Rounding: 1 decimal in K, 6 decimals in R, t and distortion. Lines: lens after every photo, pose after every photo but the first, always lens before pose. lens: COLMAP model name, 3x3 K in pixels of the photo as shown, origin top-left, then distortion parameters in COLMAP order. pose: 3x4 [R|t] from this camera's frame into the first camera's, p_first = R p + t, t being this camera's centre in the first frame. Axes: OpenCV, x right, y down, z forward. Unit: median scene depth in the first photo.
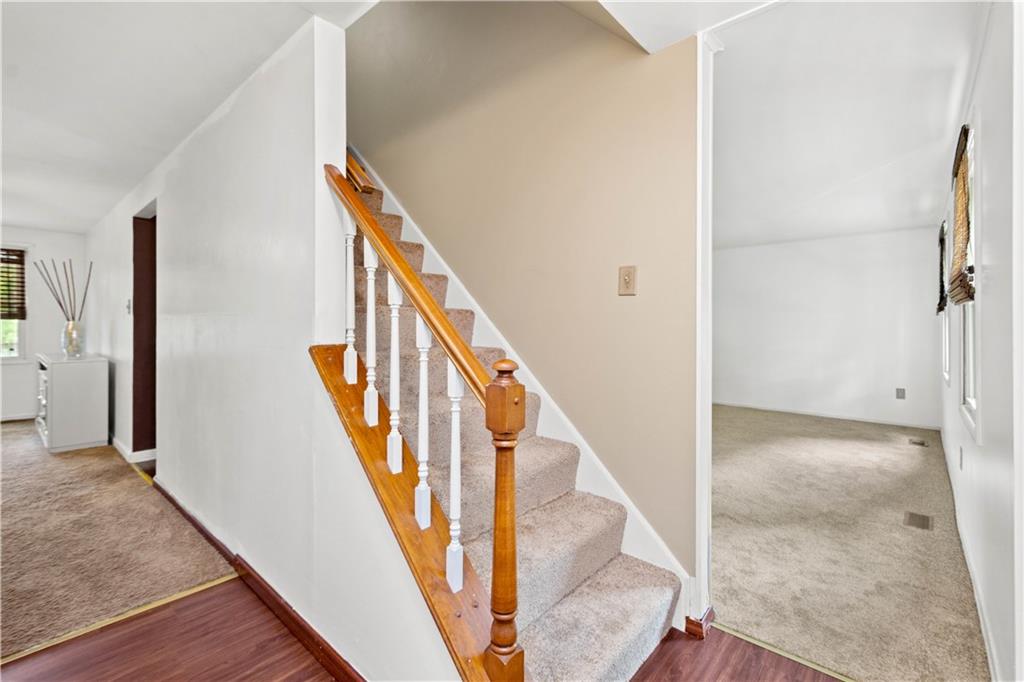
lens RADIAL K [[453.3, 0, 534.3], [0, 453.3, 323.3], [0, 0, 1]] dist [0.010180, 0.000586]
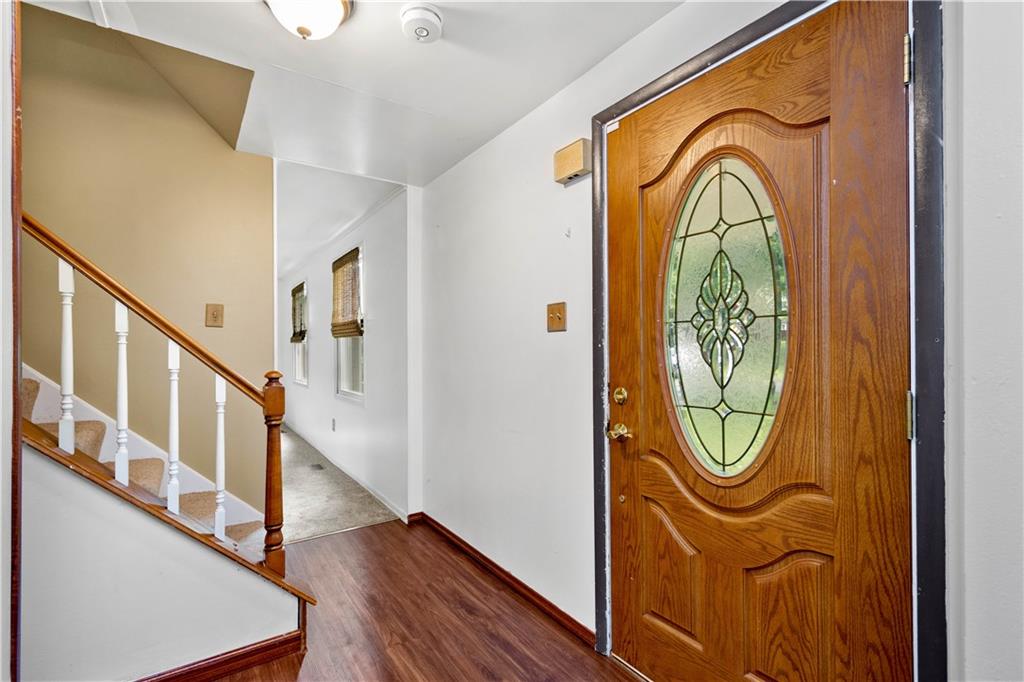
lens RADIAL K [[453.3, 0, 513.6], [0, 453.3, 343.7], [0, 0, 1]] dist [0.010180, 0.000586]
pose [[0.260743, 0.004862, 0.965396, -0.934290], [-0.001521, 0.999988, -0.004625, -0.010165], [-0.965407, -0.000263, 0.260748, -0.177350]]
